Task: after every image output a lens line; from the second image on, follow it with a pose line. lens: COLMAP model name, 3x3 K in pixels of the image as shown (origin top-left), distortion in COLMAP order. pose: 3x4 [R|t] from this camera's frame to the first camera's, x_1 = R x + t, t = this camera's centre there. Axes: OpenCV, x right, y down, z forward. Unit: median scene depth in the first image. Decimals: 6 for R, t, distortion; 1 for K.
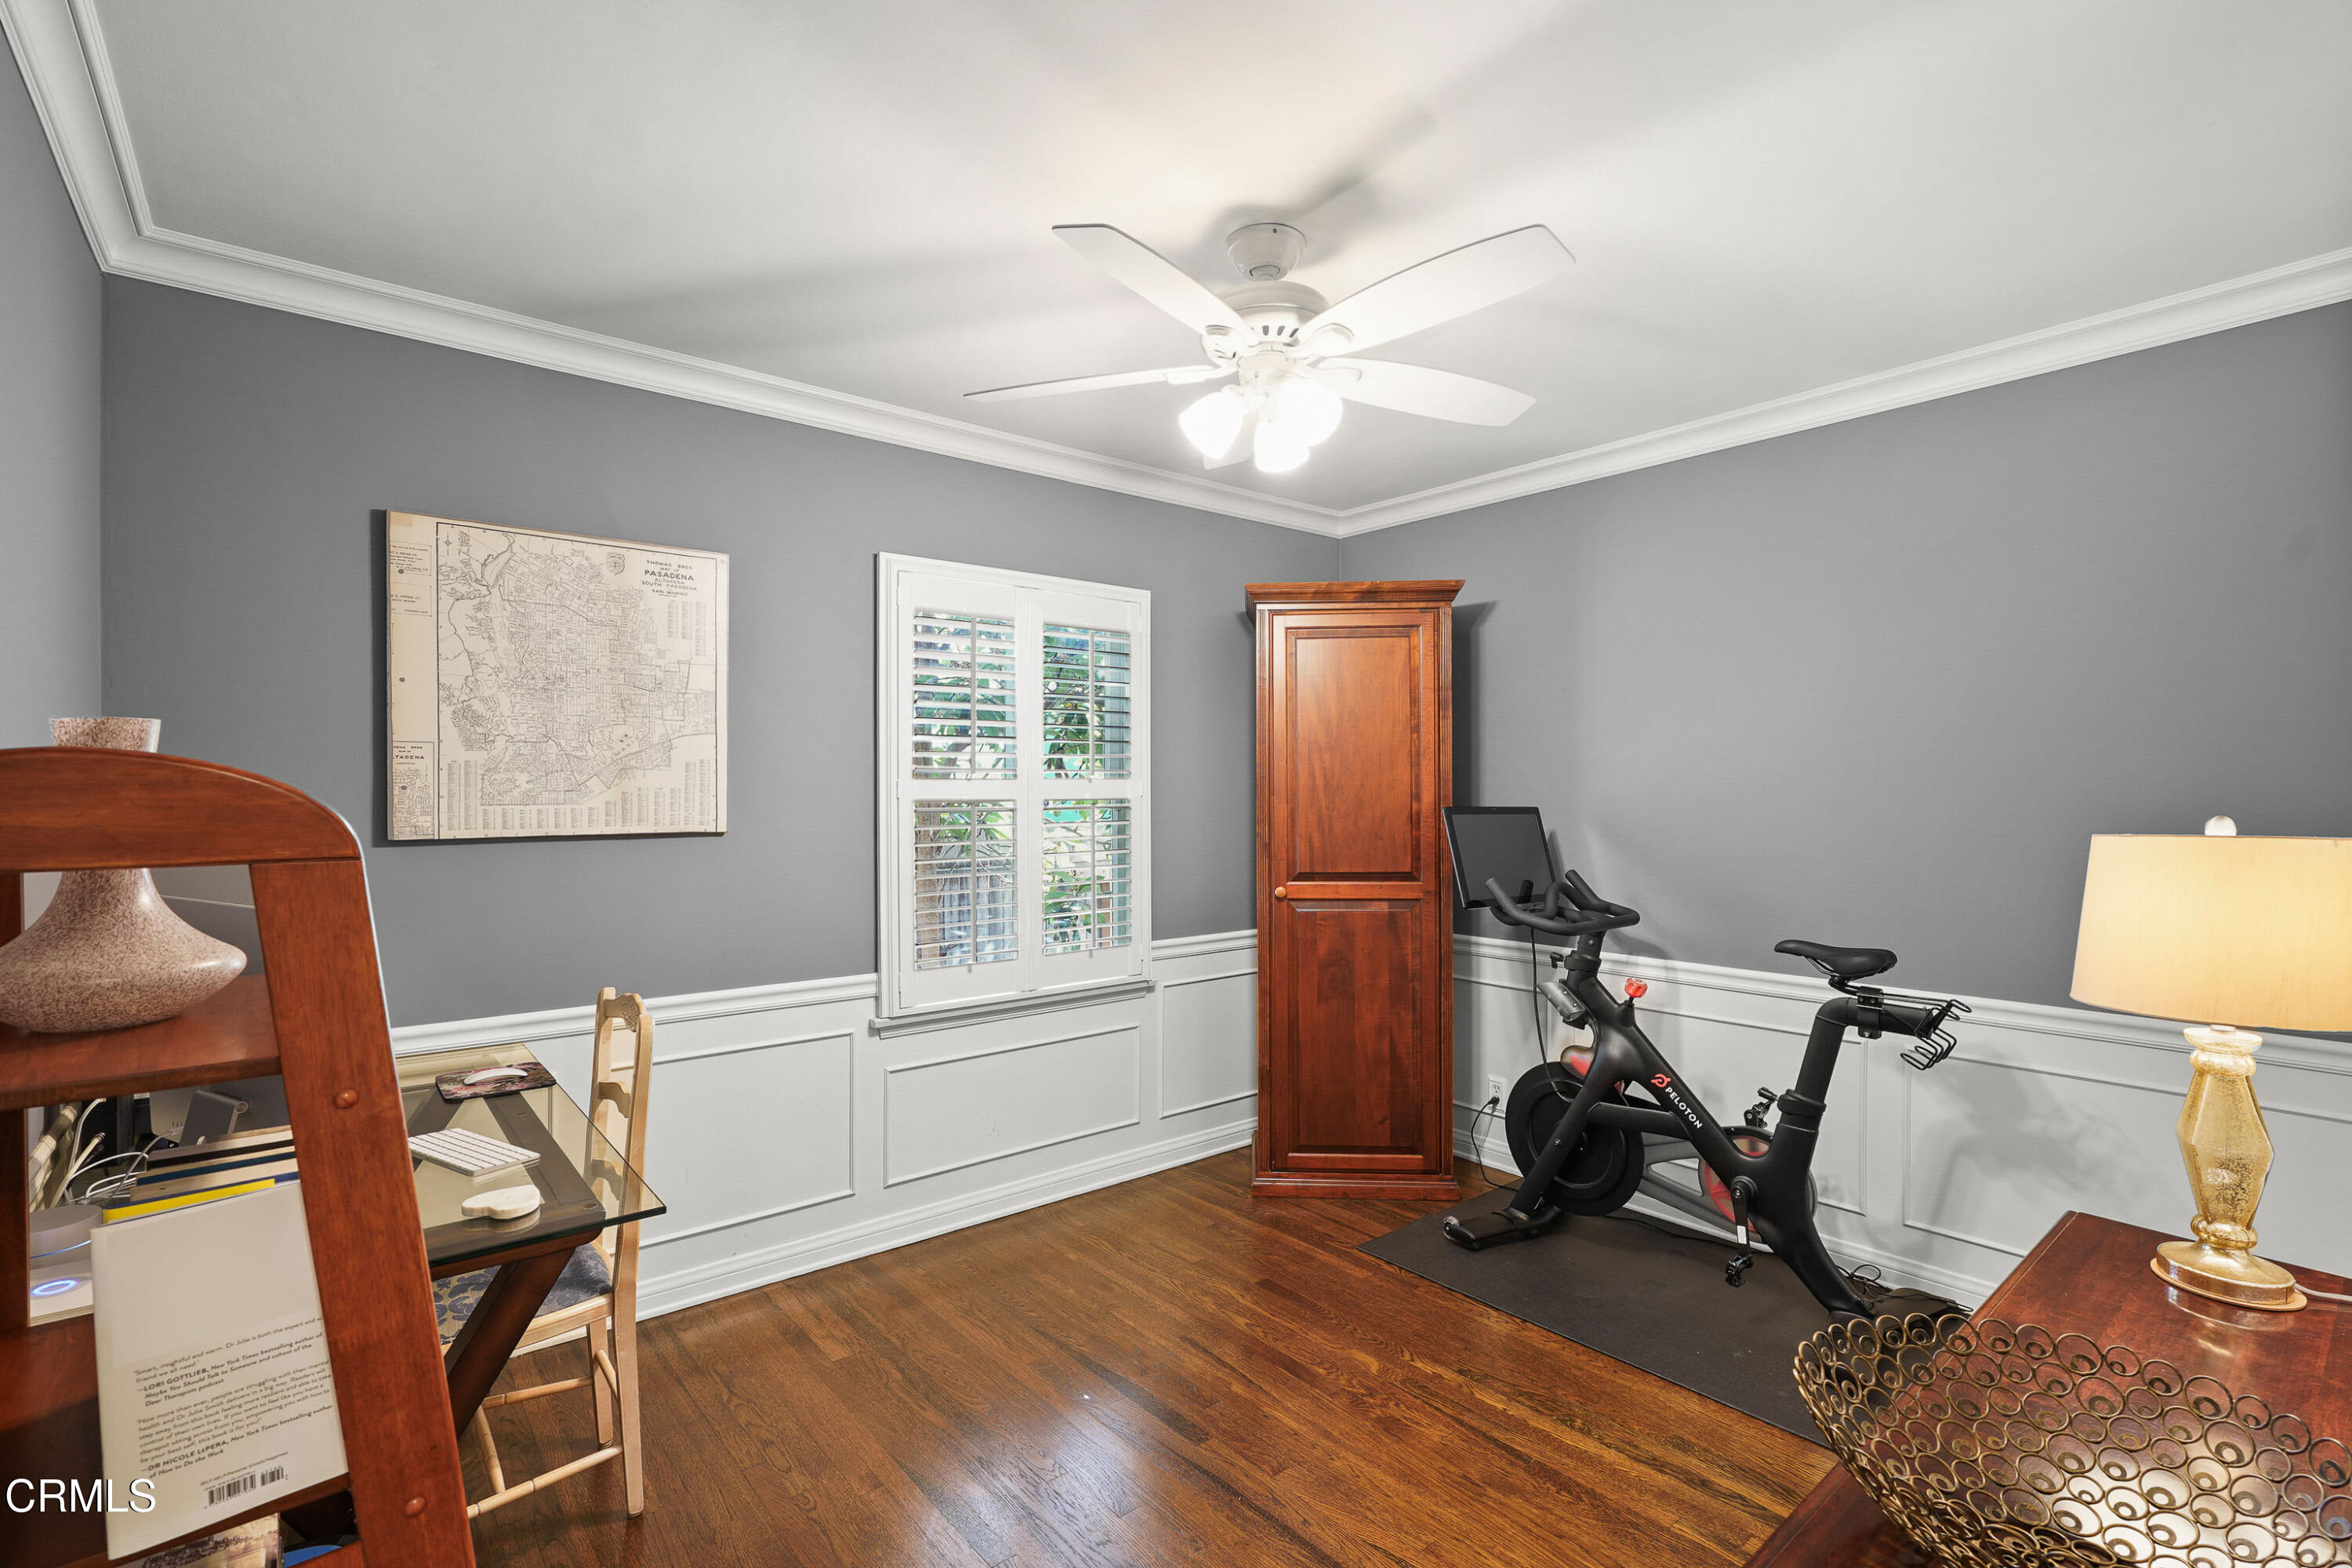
lens RADIAL K [[1072.7, 0, 1173.6], [0, 1072.7, 783.5], [0, 0, 1]] dist [-0.009051, 0.004703]
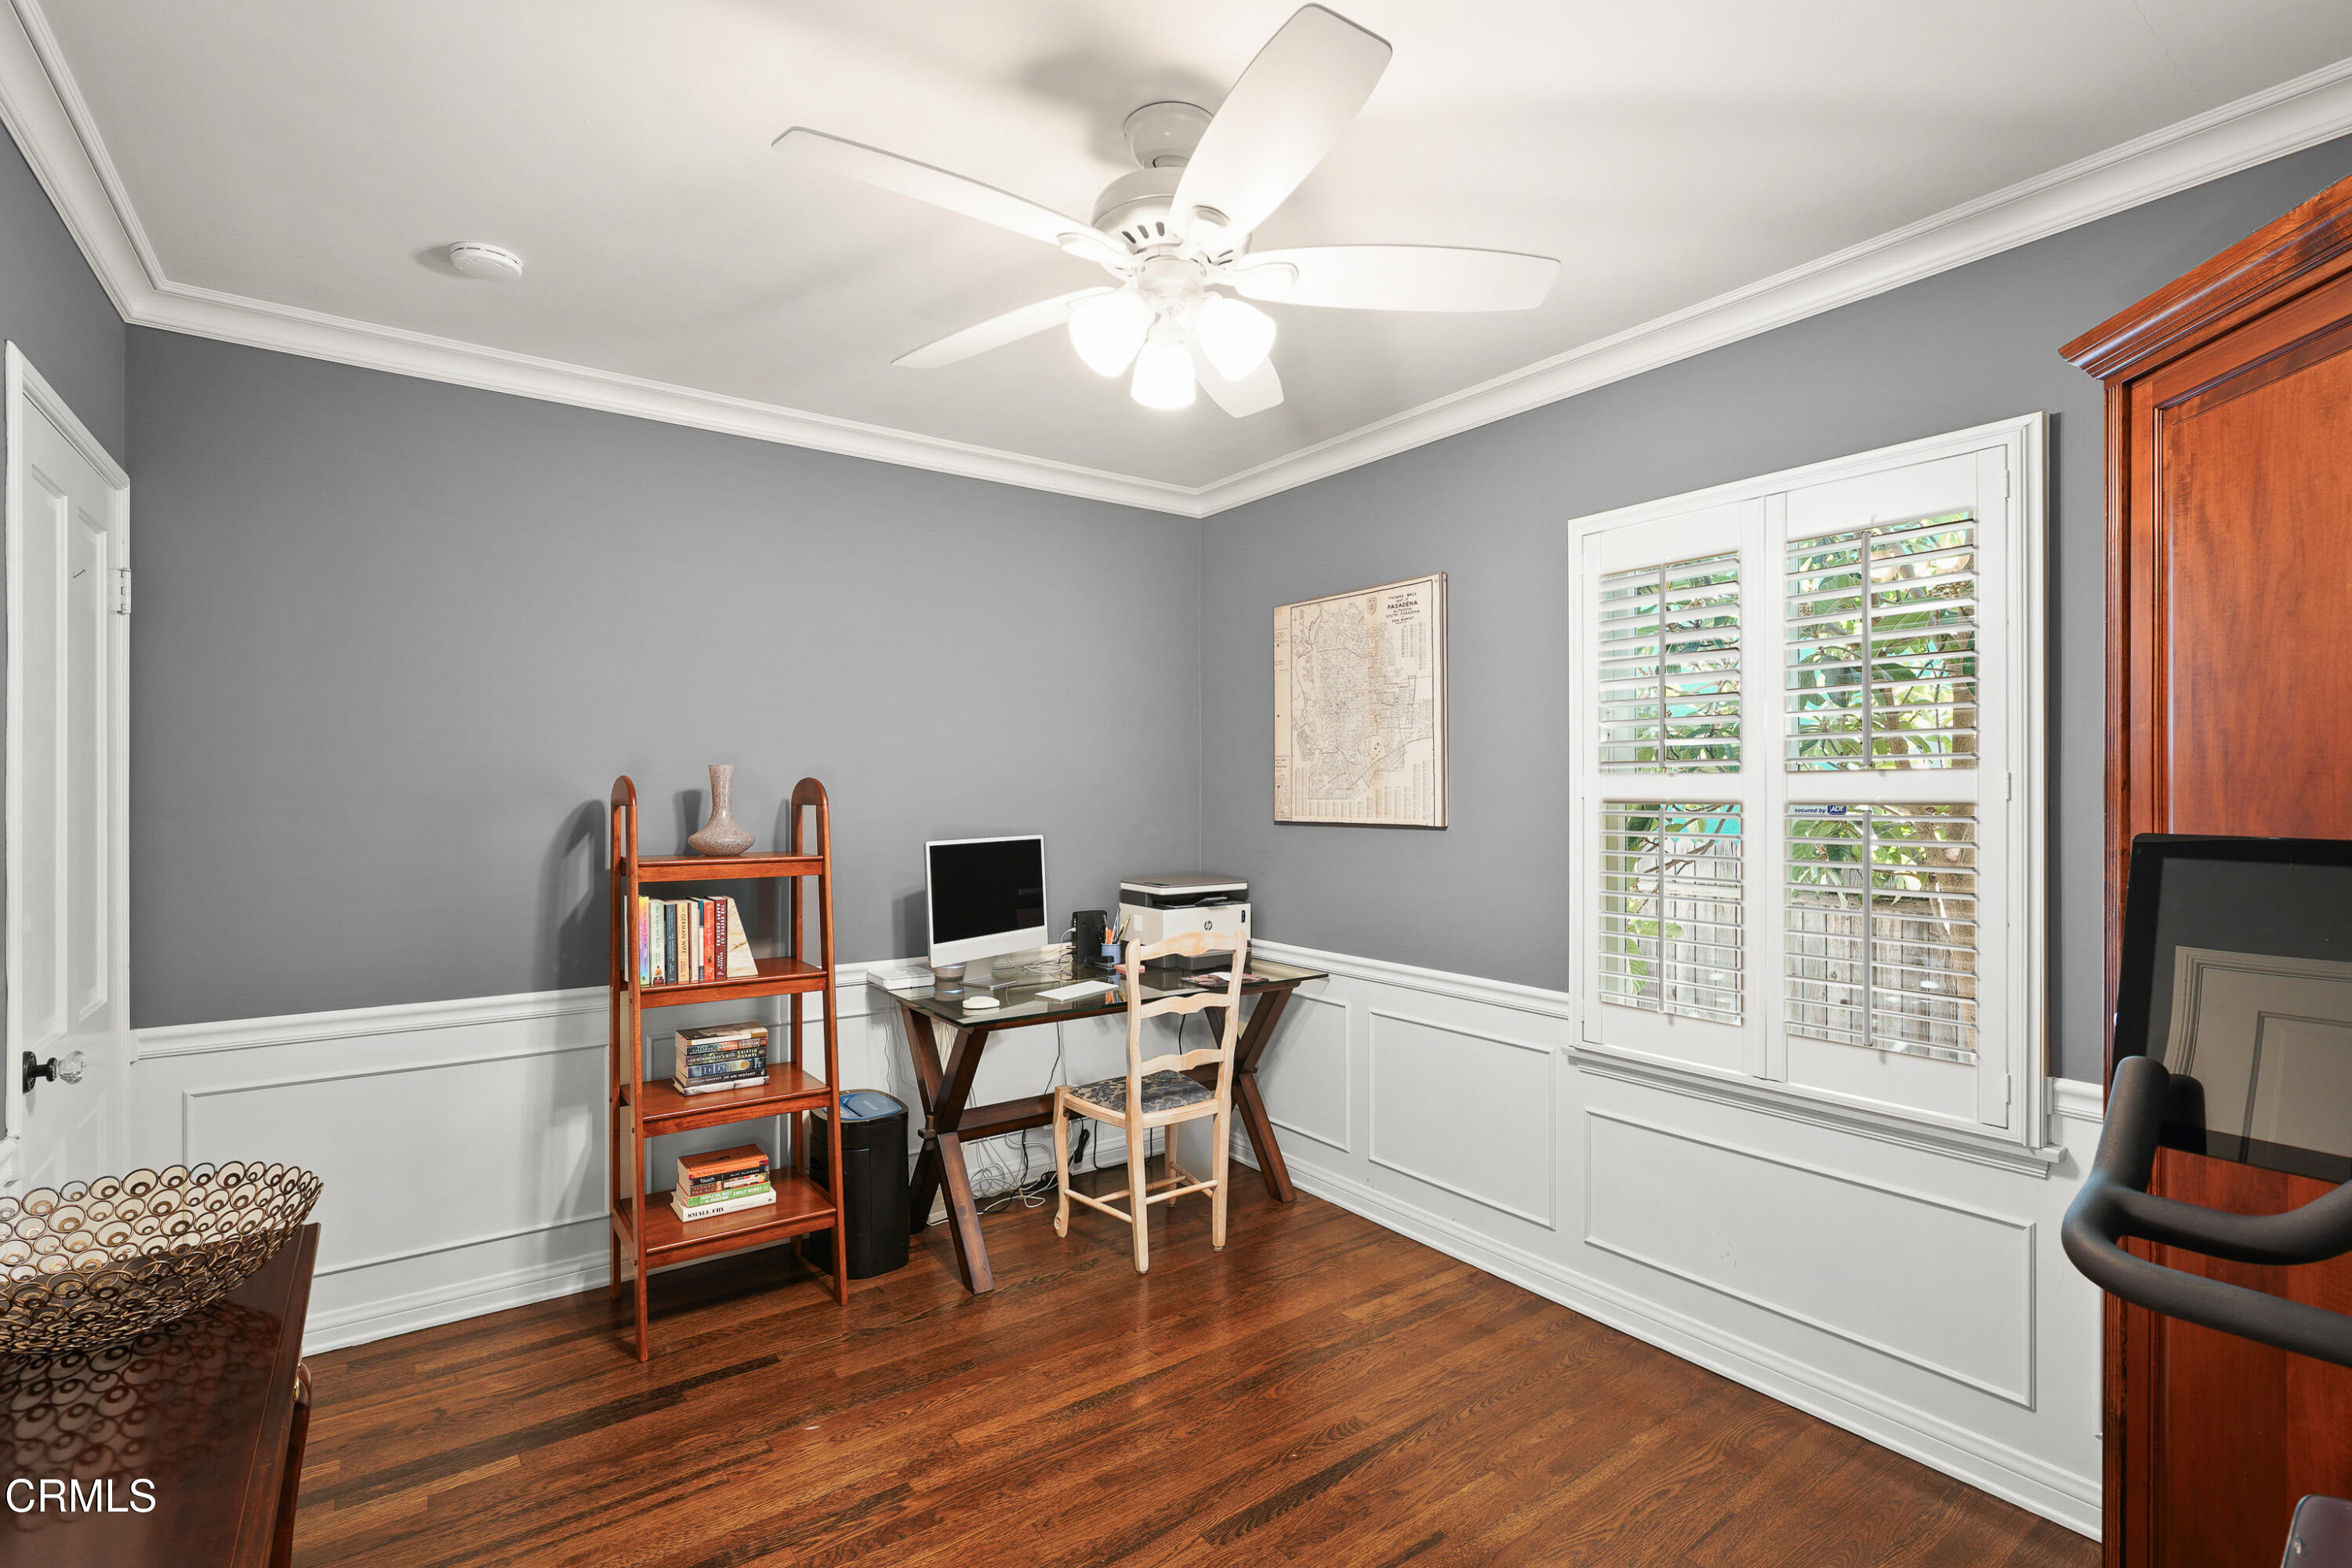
lens RADIAL K [[1072.7, 0, 1178.2], [0, 1072.7, 790.1], [0, 0, 1]] dist [-0.009051, 0.004703]
pose [[-0.054062, -0.001263, -0.998537, 0.718872], [0.002444, 0.999996, -0.001397, 0.009114], [0.998535, -0.002516, -0.054058, 0.826168]]
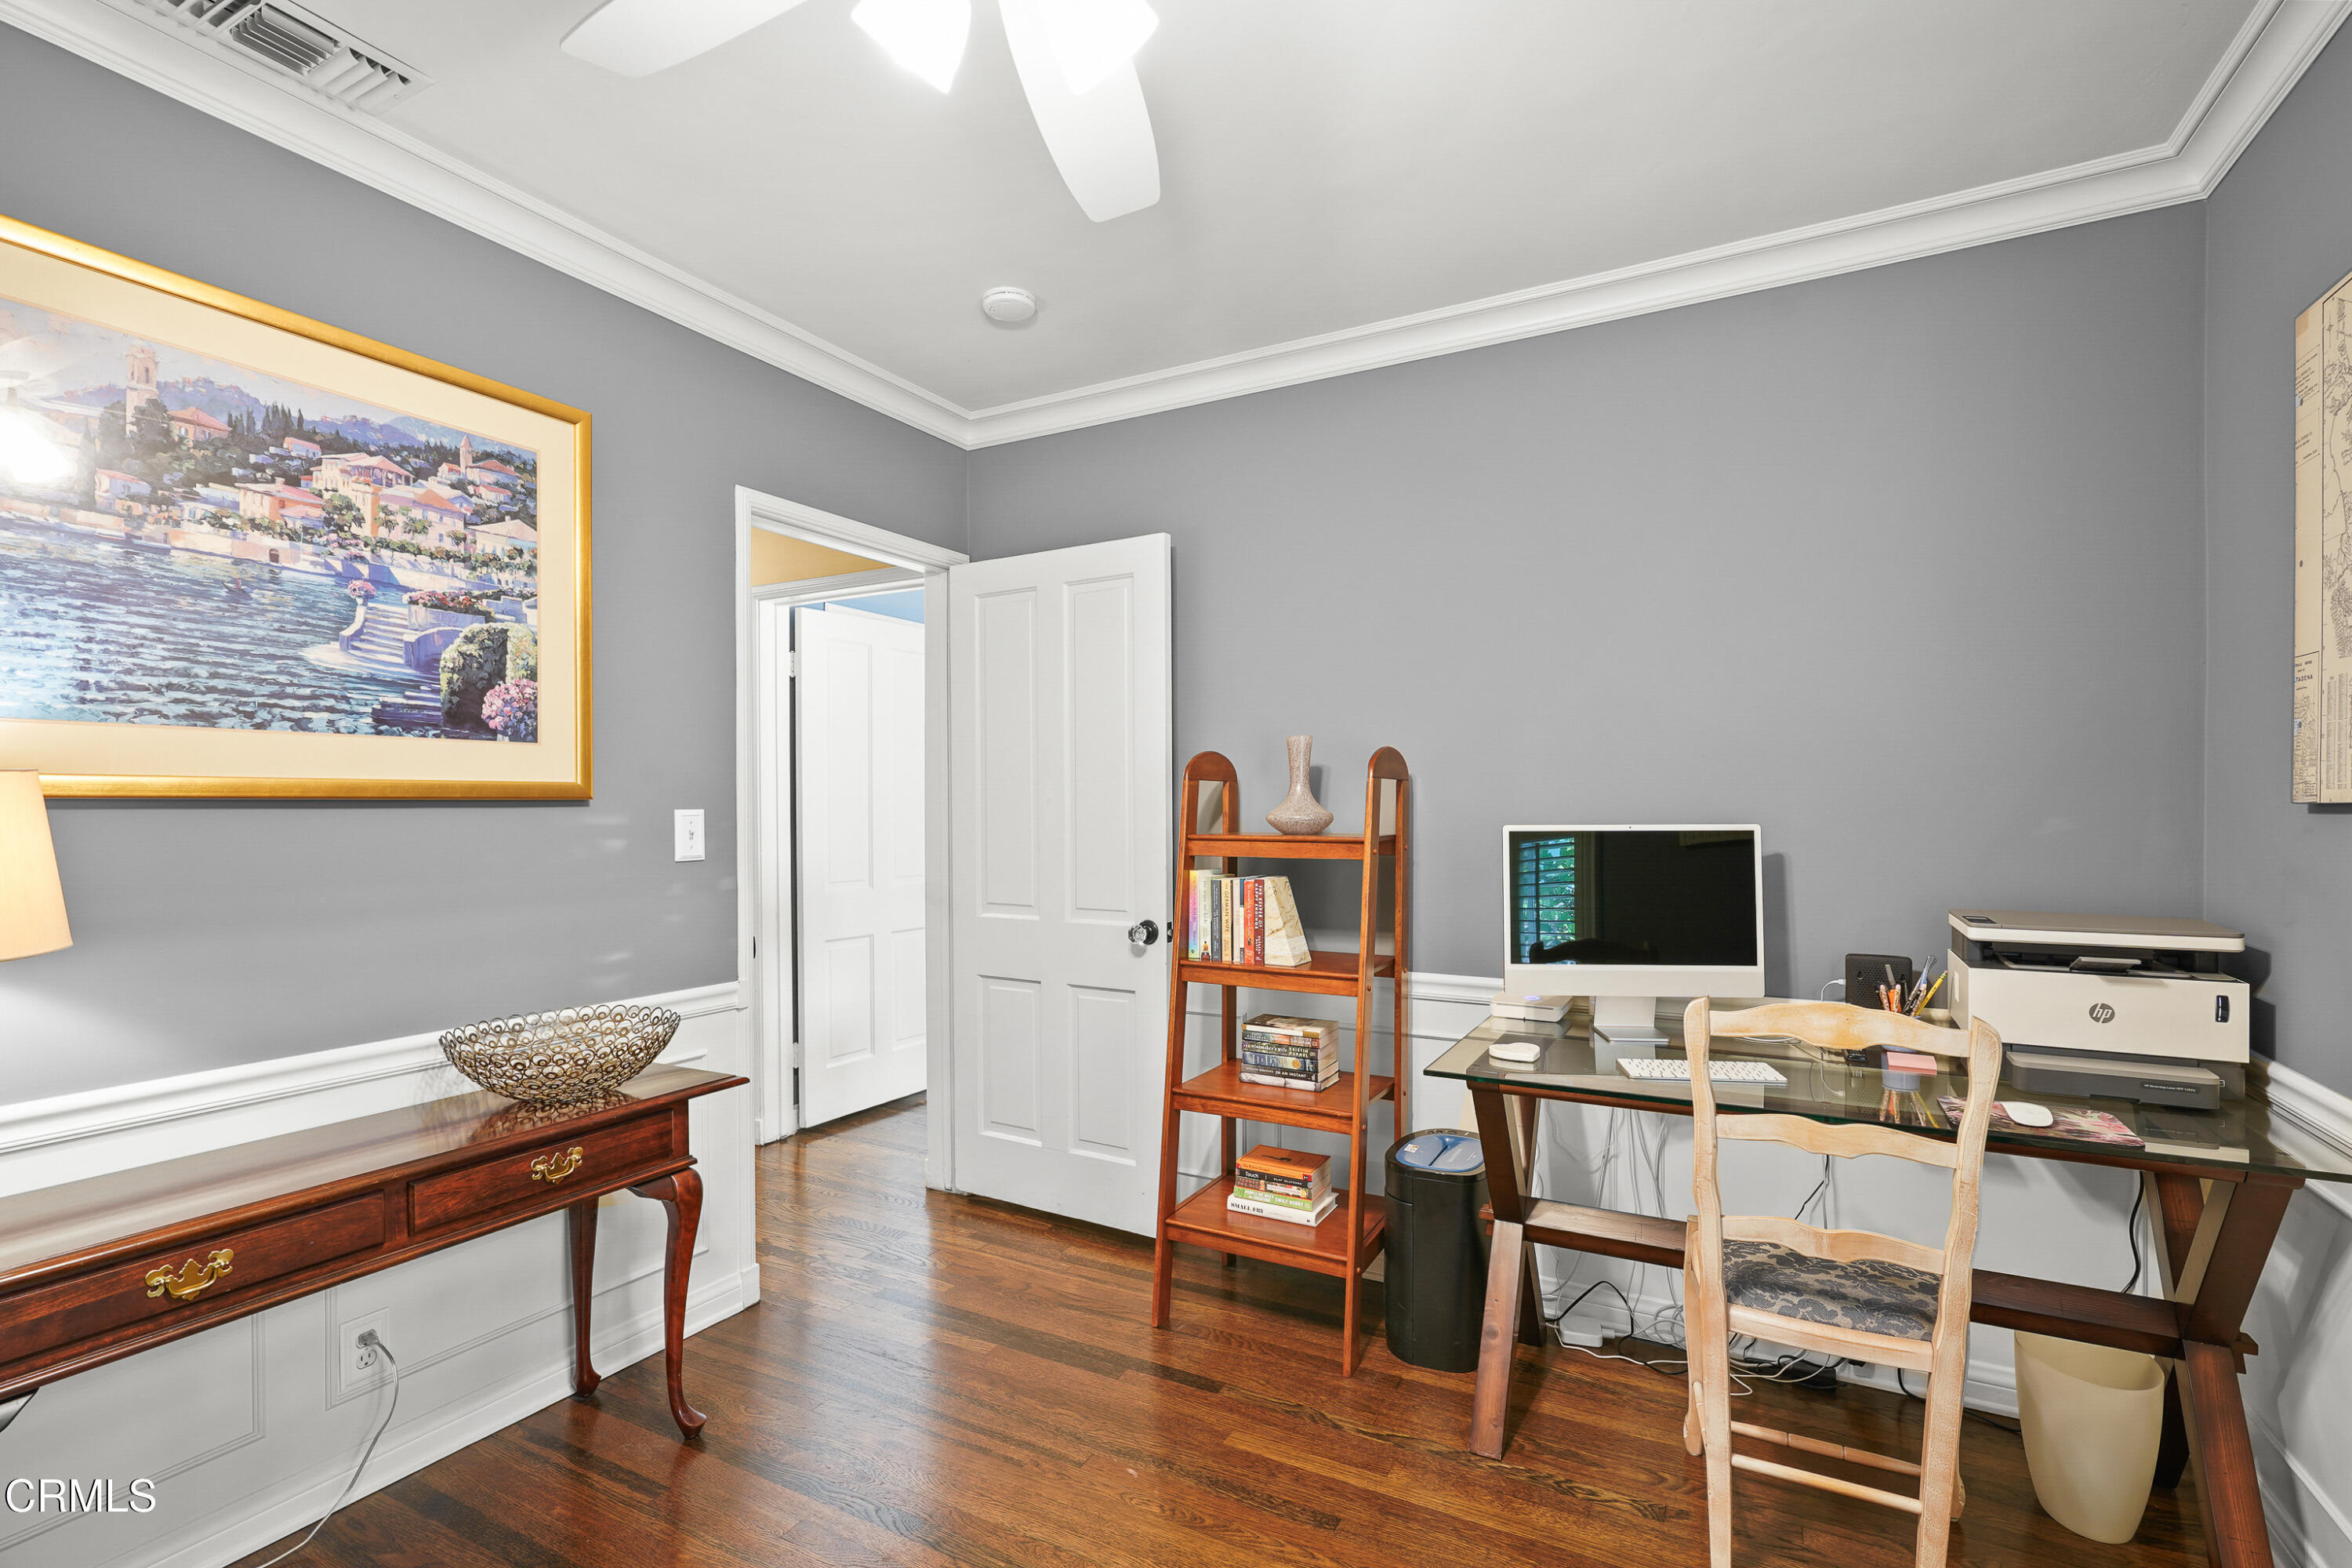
lens RADIAL K [[1072.7, 0, 1177.2], [0, 1072.7, 808.8], [0, 0, 1]] dist [-0.009051, 0.004703]
pose [[-0.922265, 0.003011, -0.386546, 0.162347], [0.003040, 0.999995, 0.000538, 0.047442], [0.386546, -0.000678, -0.922270, 1.183792]]
